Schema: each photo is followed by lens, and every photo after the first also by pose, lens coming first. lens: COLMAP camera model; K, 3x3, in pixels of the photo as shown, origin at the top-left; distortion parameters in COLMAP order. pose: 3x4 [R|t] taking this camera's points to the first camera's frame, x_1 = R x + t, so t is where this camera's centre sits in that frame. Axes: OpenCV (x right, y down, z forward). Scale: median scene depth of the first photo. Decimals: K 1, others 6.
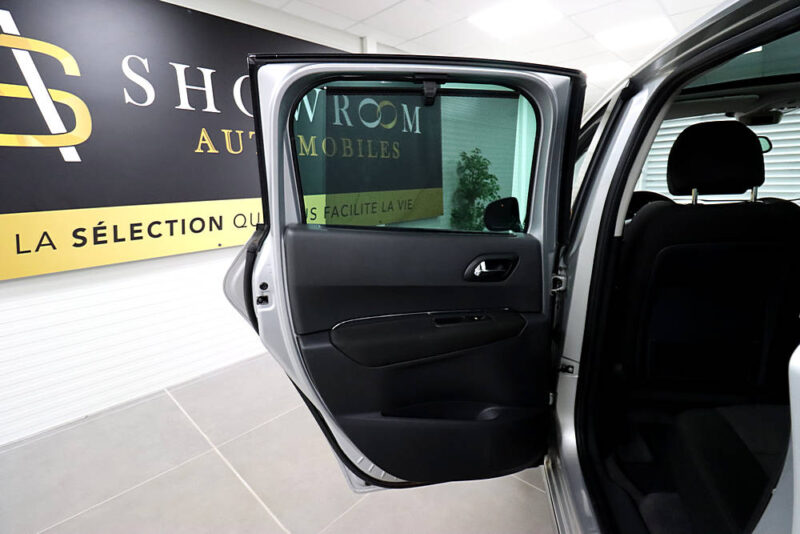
lens RADIAL K [[371.2, 0, 396.1], [0, 371.2, 260.5], [0, 0, 1]] dist [-0.005511, -0.009431]
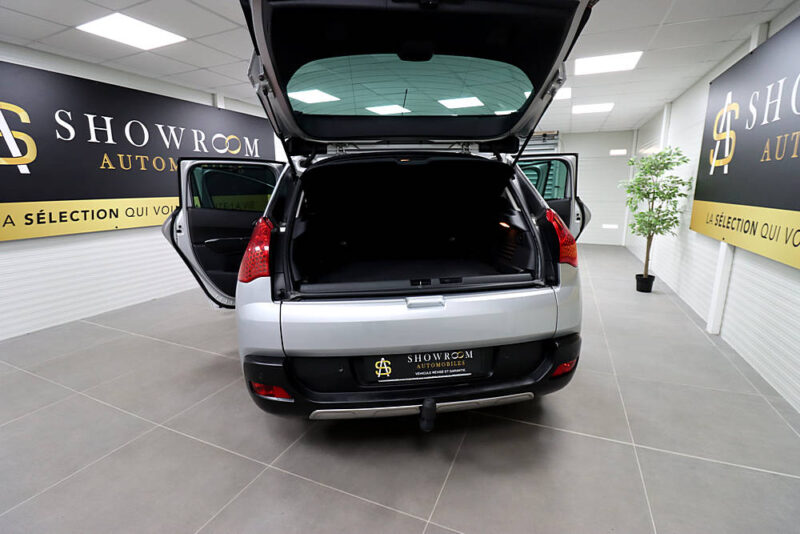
lens RADIAL K [[371.2, 0, 396.2], [0, 371.2, 263.3], [0, 0, 1]] dist [-0.005511, -0.009431]
pose [[0.939567, -0.030160, 0.341035, 0.113593], [0.032119, 0.999484, -0.000098, 0.172941], [-0.340856, 0.011046, 0.940051, -1.011234]]
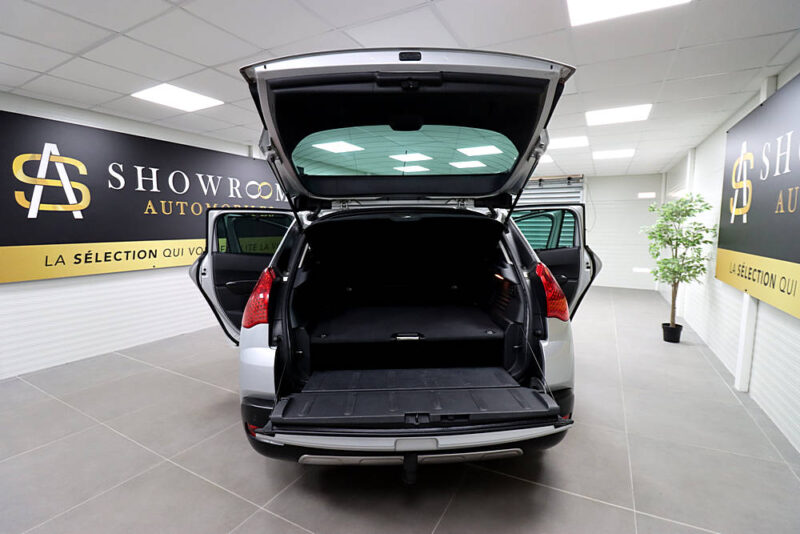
lens RADIAL K [[371.2, 0, 396.6], [0, 371.2, 262.9], [0, 0, 1]] dist [-0.005511, -0.009431]
pose [[0.964886, 0.018545, 0.262012, 0.179592], [0.008783, 0.994669, -0.102743, 0.147006], [-0.262520, 0.101437, 0.959580, -1.081320]]
